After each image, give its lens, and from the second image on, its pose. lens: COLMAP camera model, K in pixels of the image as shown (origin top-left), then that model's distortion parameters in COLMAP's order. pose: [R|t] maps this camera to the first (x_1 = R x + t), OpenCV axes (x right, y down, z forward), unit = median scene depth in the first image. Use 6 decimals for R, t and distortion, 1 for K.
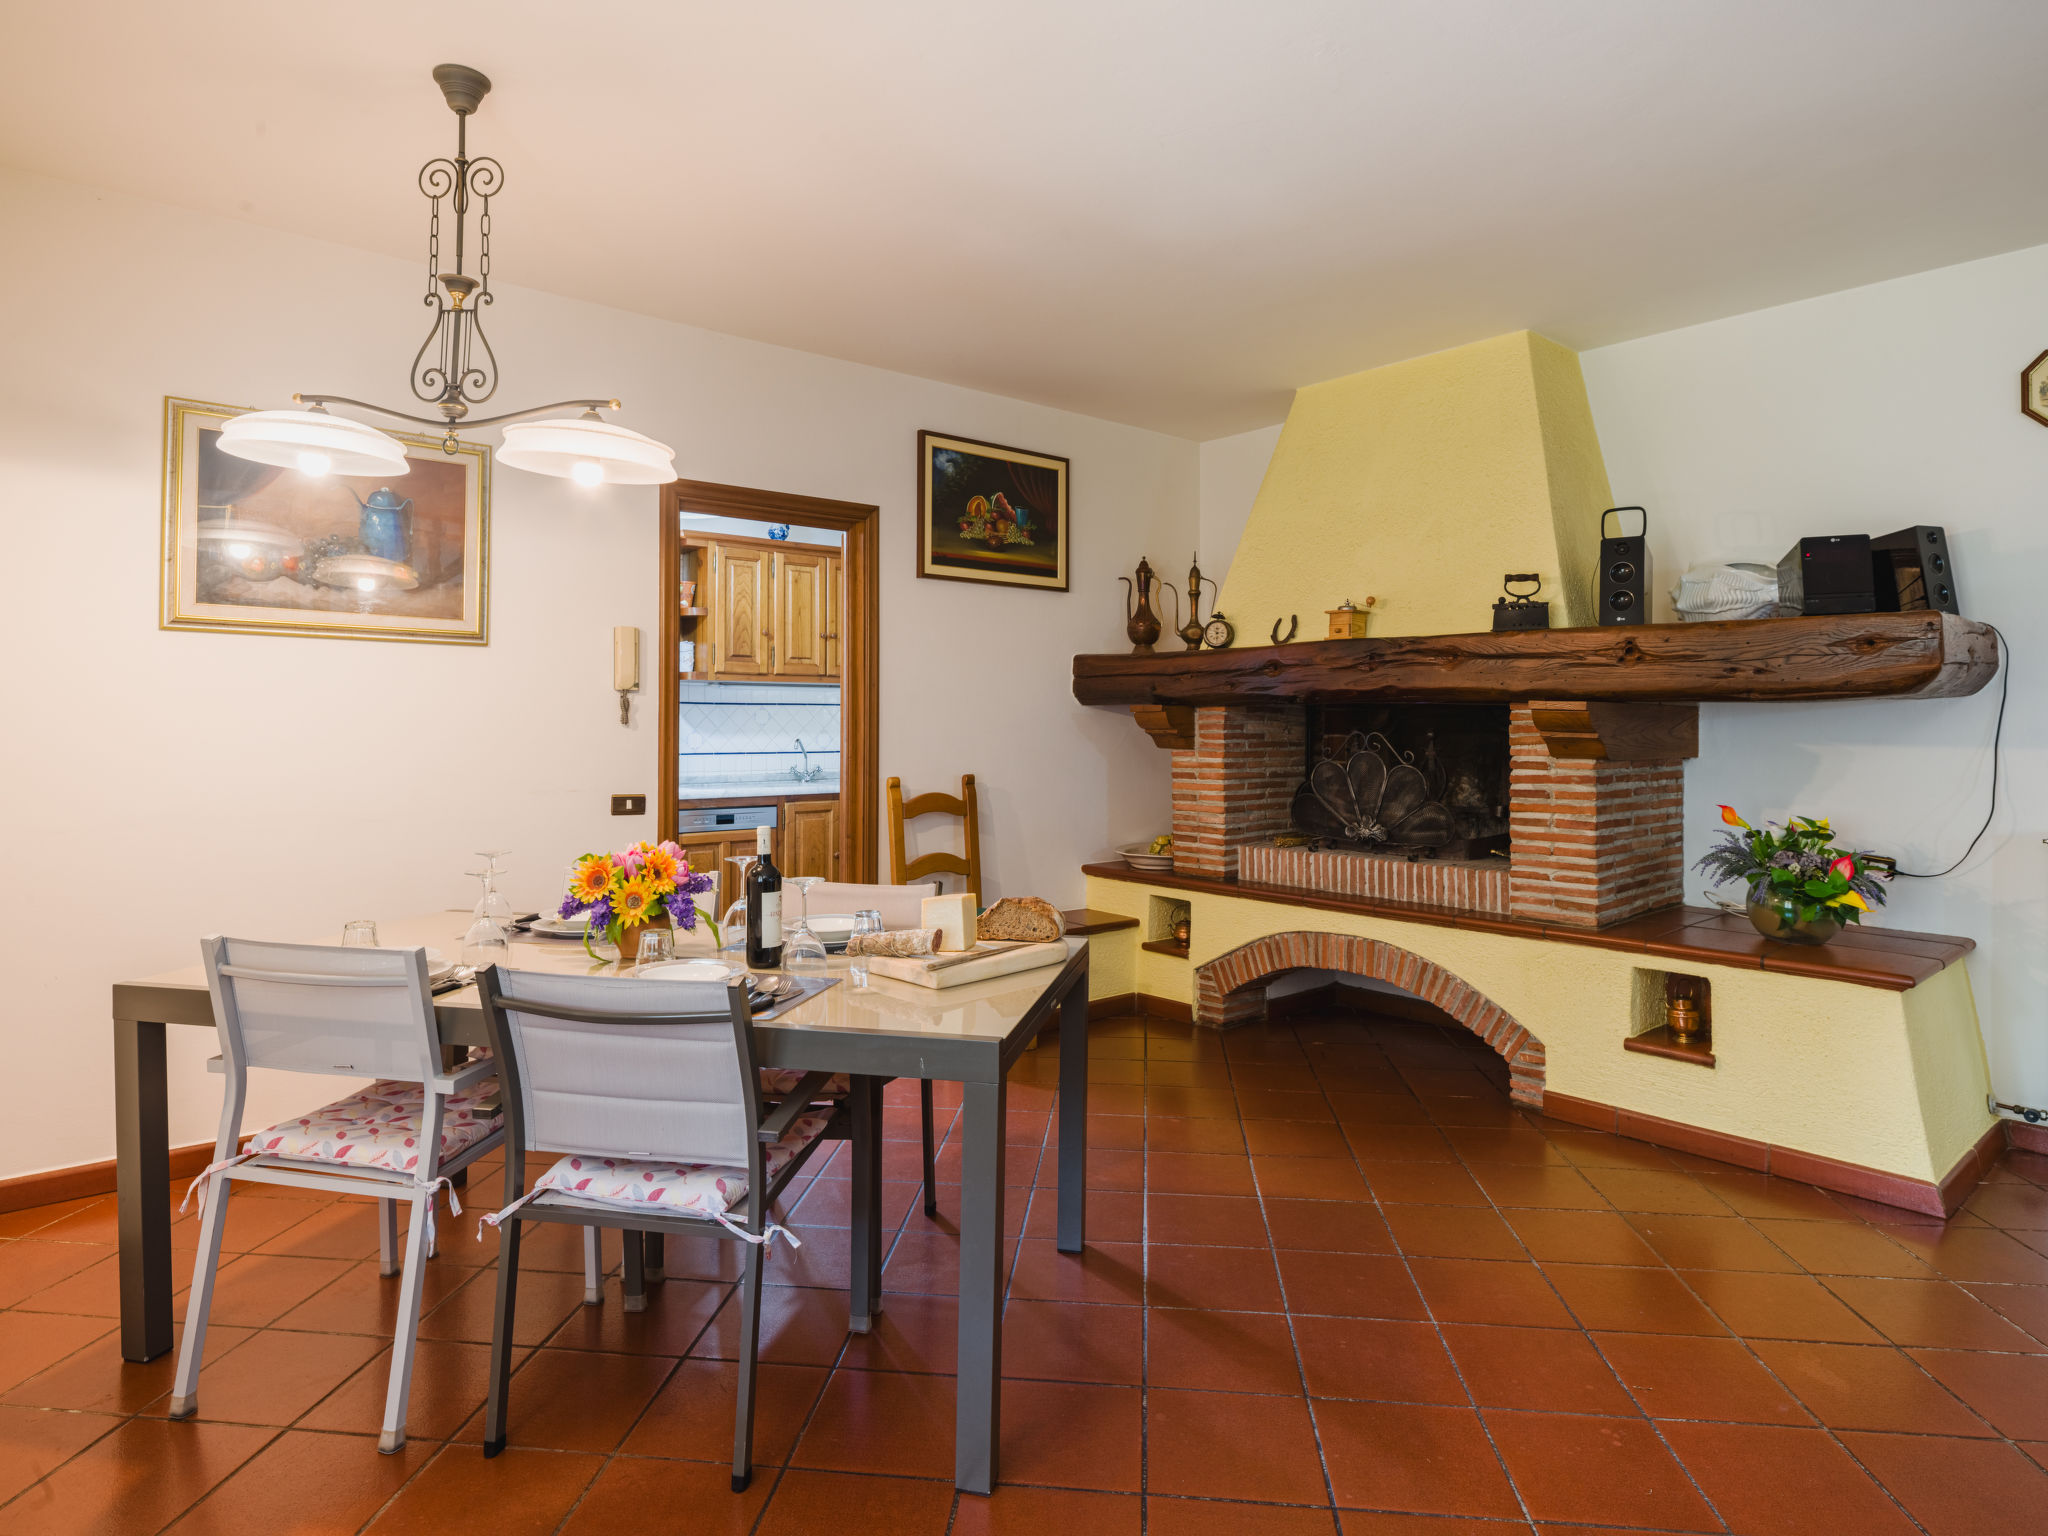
lens RADIAL K [[1140.6, 0, 1018.0], [0, 1140.6, 713.2], [0, 0, 1]] dist [0.001175, 0.000137]
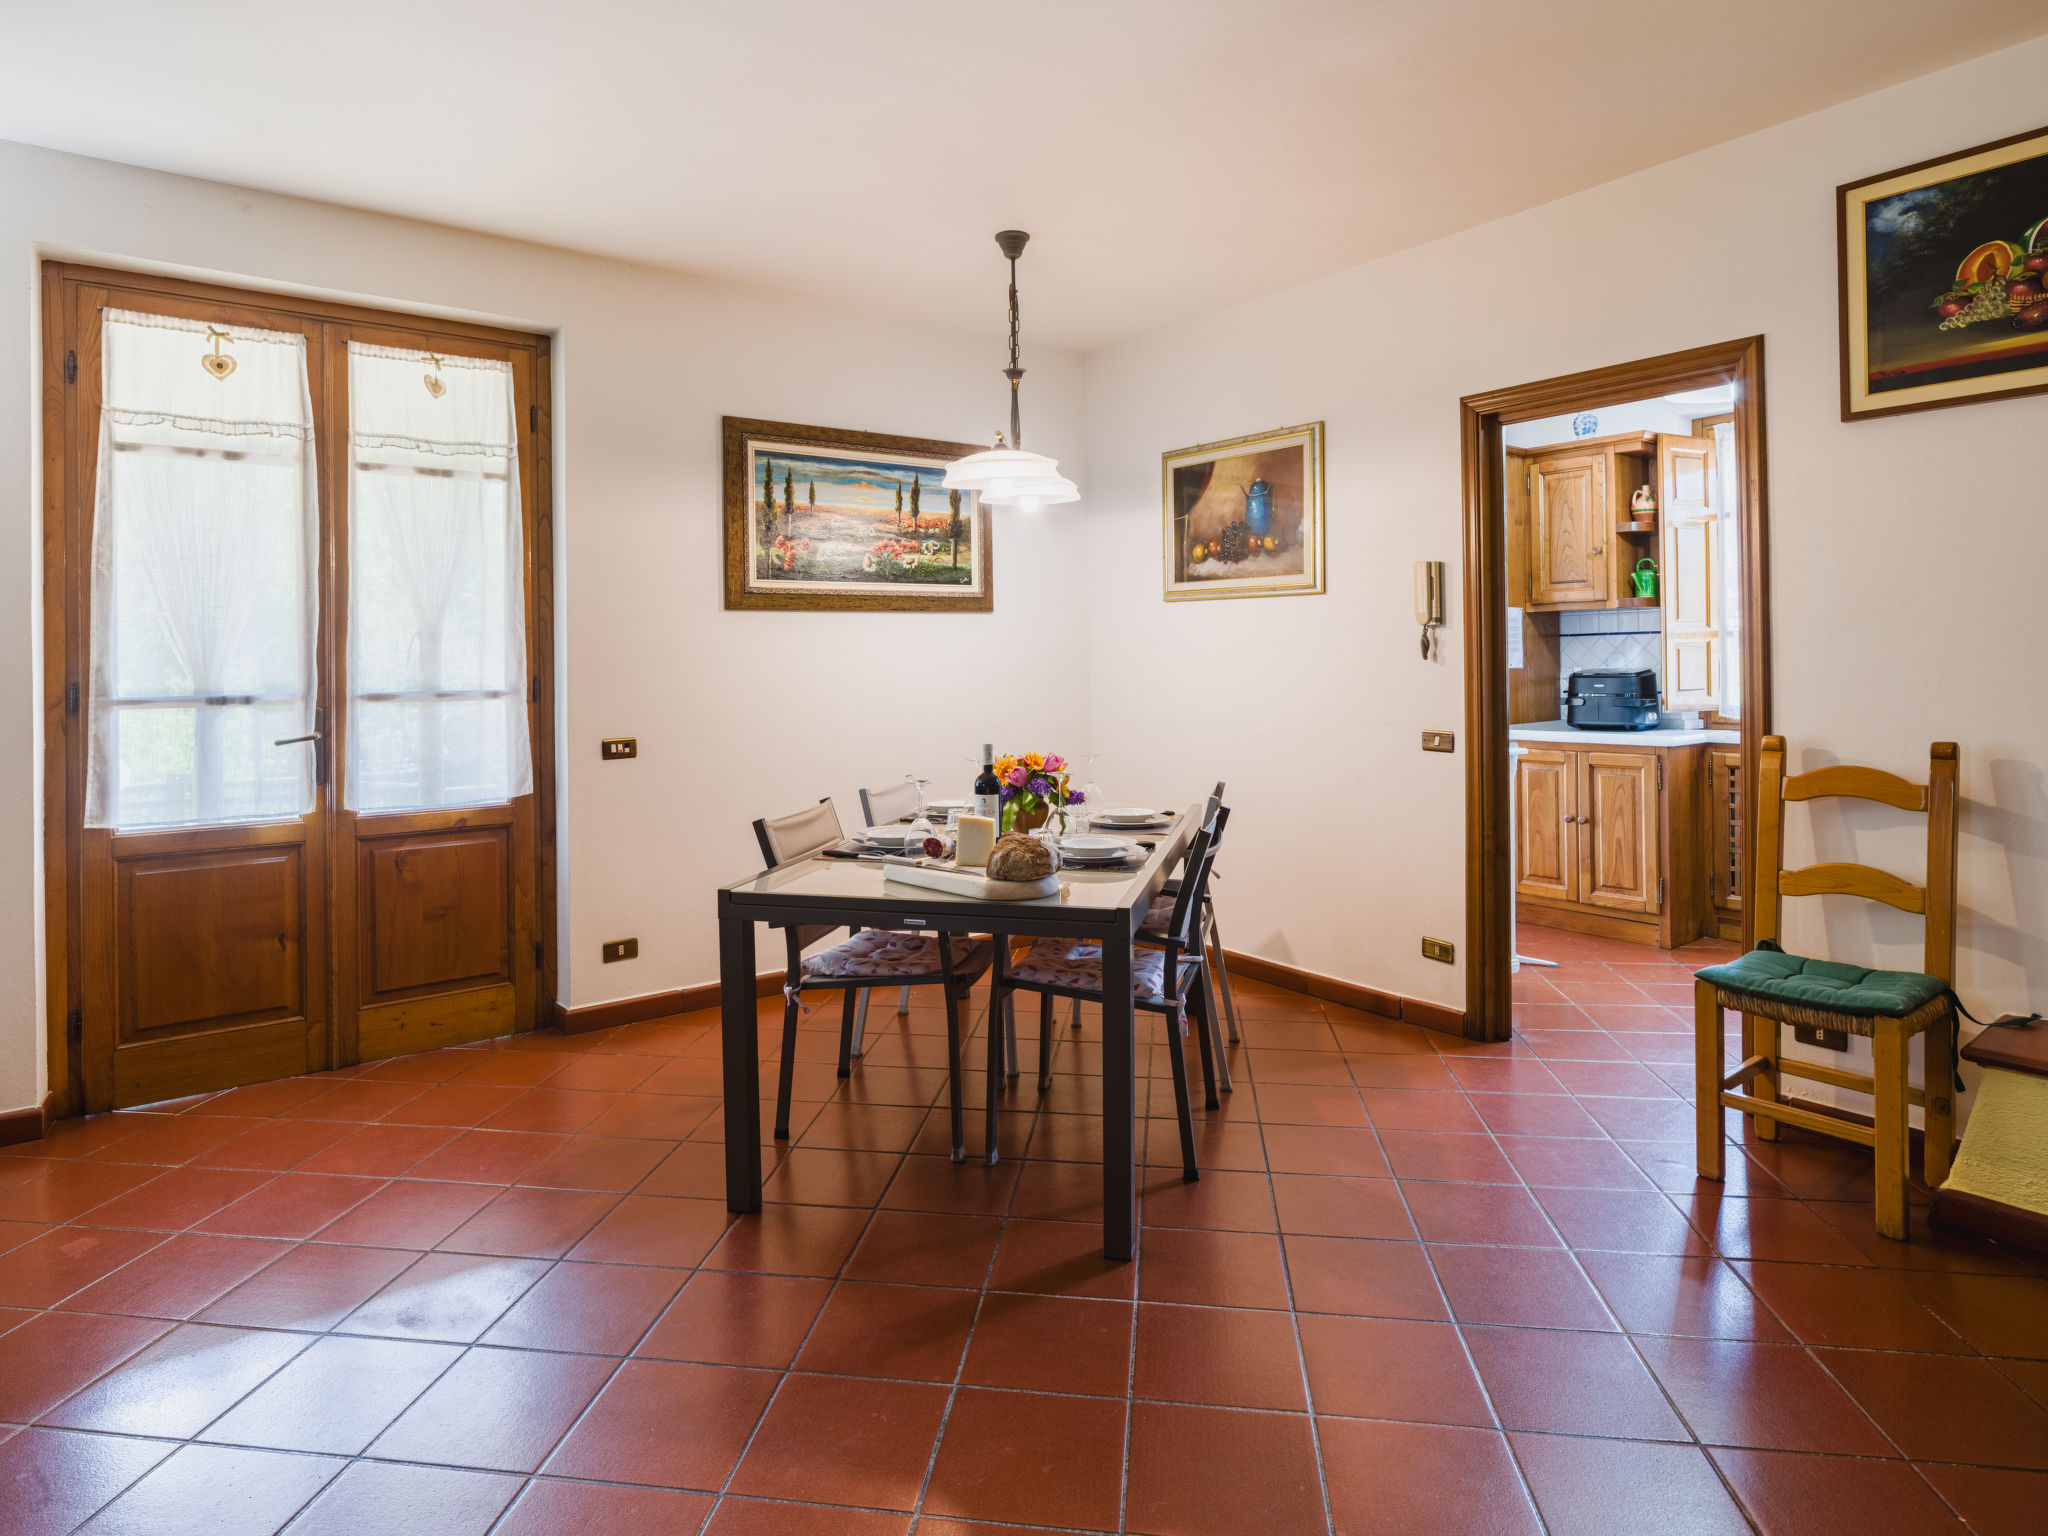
lens RADIAL K [[1138.0, 0, 1018.2], [0, 1138.0, 655.2], [0, 0, 1]] dist [-0.005738, -0.000055]
pose [[-0.023744, -0.009224, -0.999676, 0.543026], [0.018312, 0.999786, -0.009660, 0.007011], [0.999550, -0.018535, -0.023570, 0.554848]]
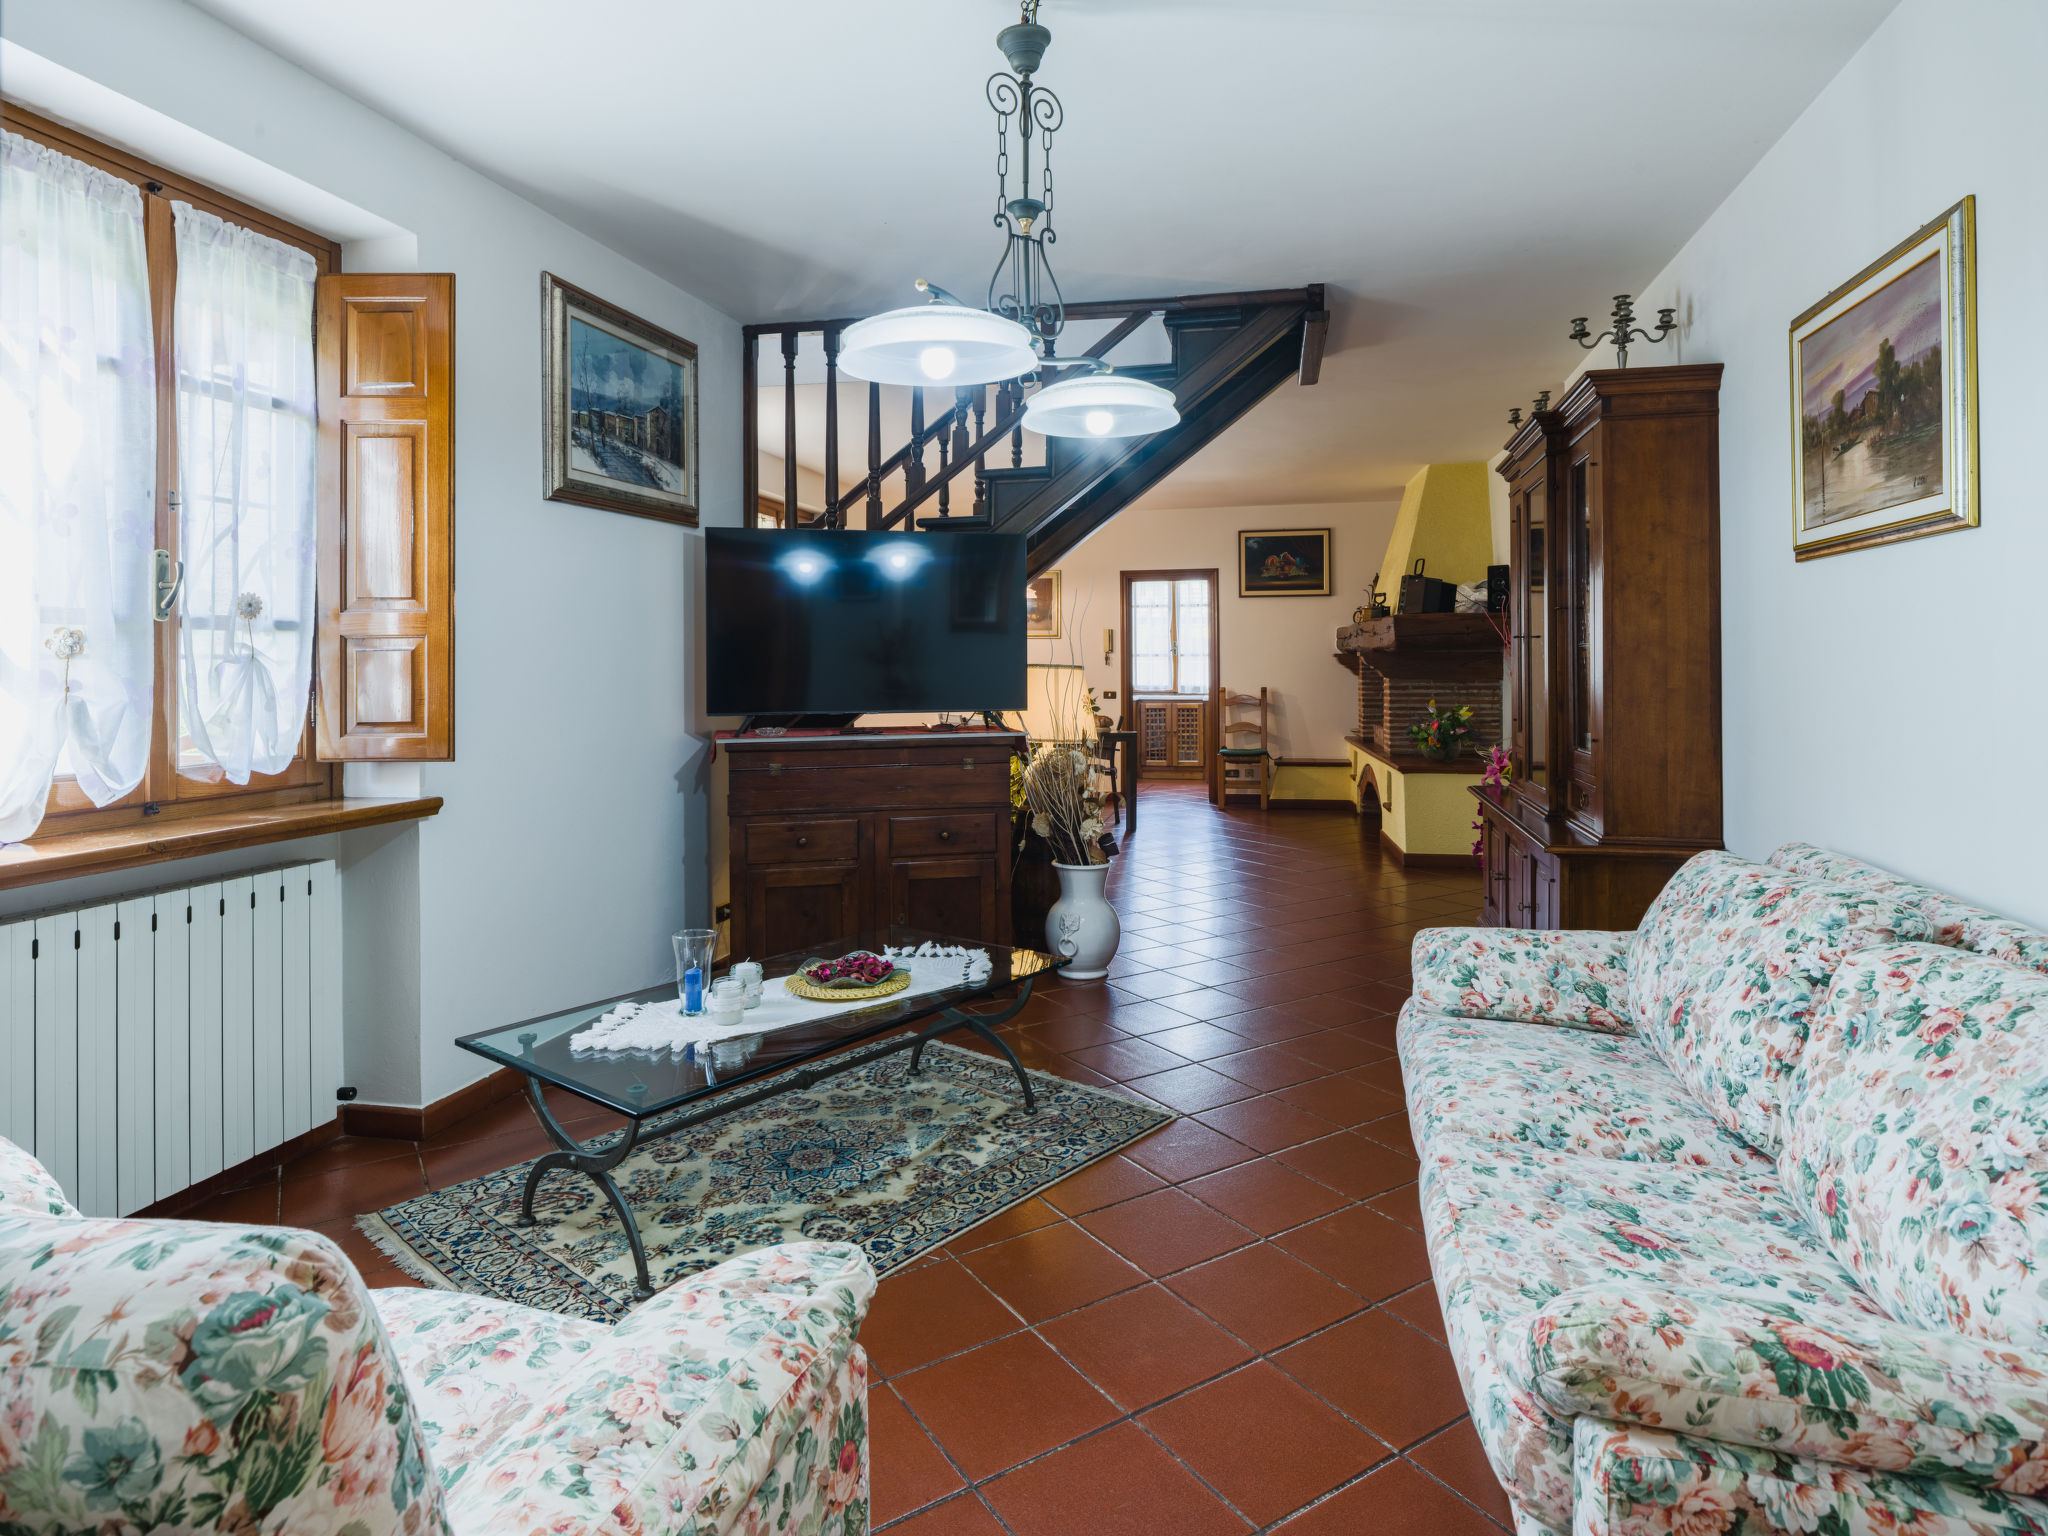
lens RADIAL K [[1153.2, 0, 1021.3], [0, 1153.2, 657.7], [0, 0, 1]] dist [-0.000901, 0.000060]
pose [[0.634912, -0.011976, -0.772492, 1.360219], [0.014839, 0.999884, -0.003306, -0.001394], [0.772442, -0.009364, 0.635016, -0.740225]]
